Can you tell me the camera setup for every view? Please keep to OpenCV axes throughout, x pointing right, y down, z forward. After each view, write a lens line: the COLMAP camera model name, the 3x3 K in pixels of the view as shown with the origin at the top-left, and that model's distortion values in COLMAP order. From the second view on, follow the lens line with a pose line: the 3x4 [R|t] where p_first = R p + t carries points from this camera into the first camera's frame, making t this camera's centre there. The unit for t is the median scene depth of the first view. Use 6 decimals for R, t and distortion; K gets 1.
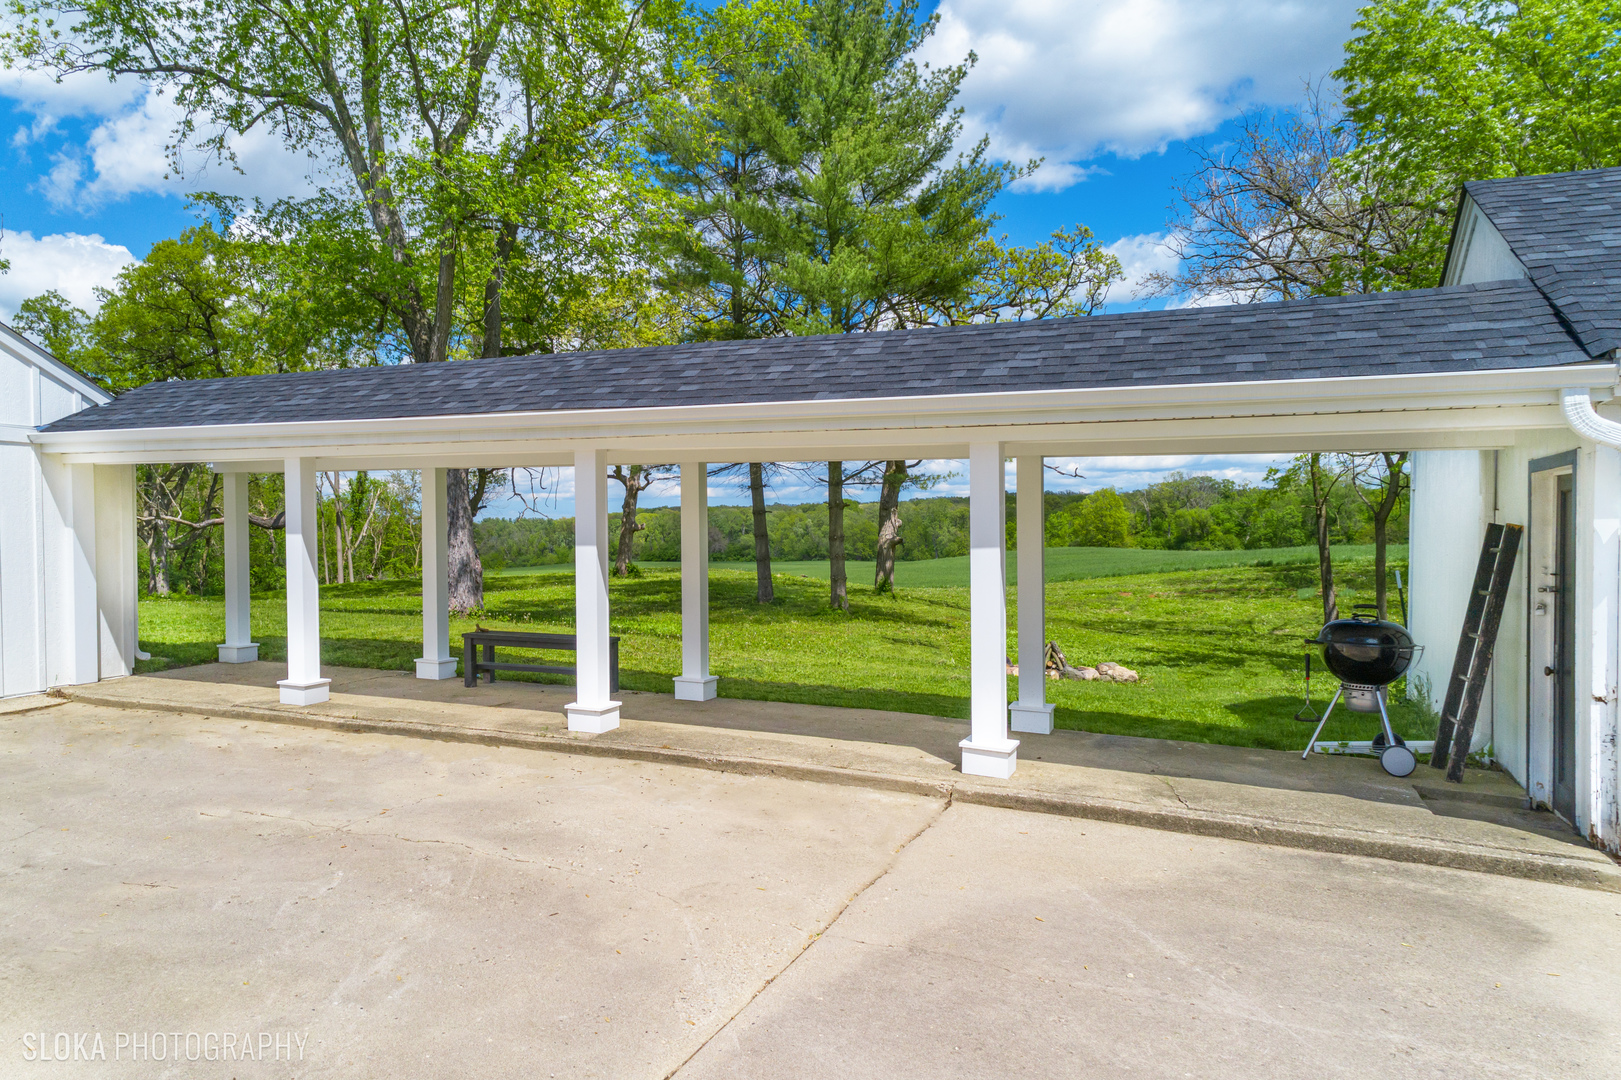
lens RADIAL K [[1171.5, 0, 774.0], [0, 1171.5, 545.6], [0, 0, 1]] dist [0.026362, 0.021554]
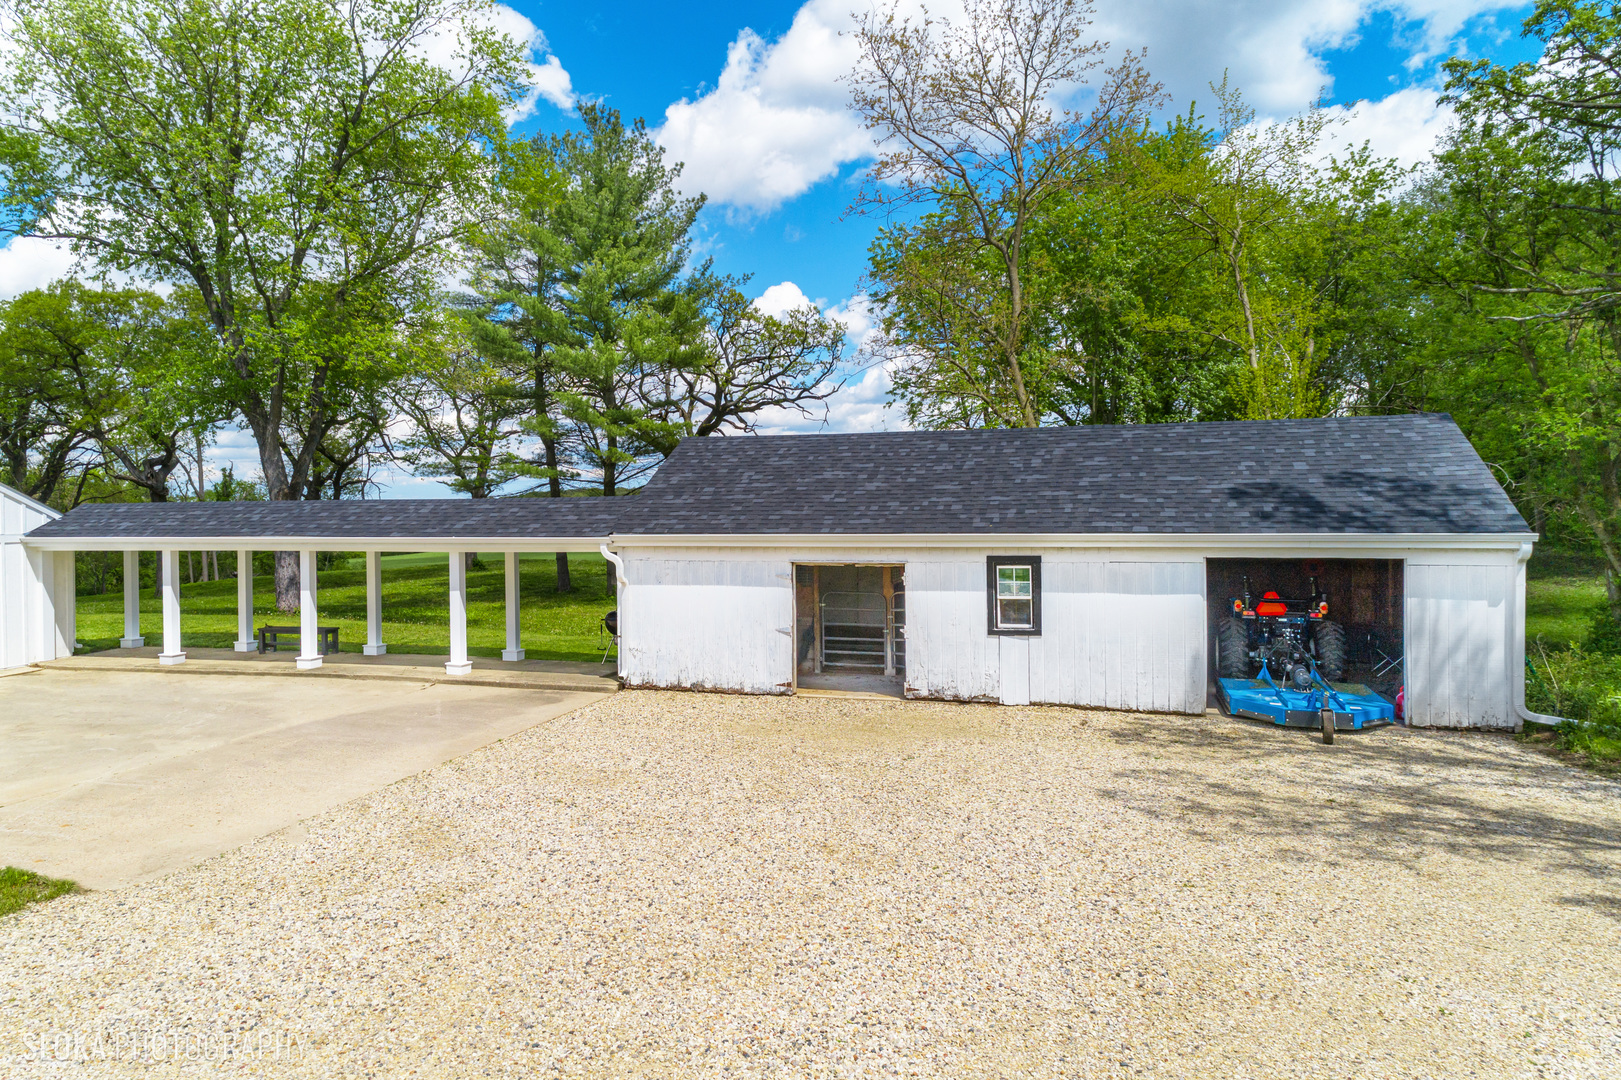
lens RADIAL K [[1095.2, 0, 898.0], [0, 1095.2, 496.5], [0, 0, 1]] dist [0.021632, 0.002085]
pose [[0.979104, -0.011757, 0.203018, 0.420569], [0.016681, 0.999606, -0.022558, -0.089122], [-0.202673, 0.025473, 0.978915, -1.072451]]
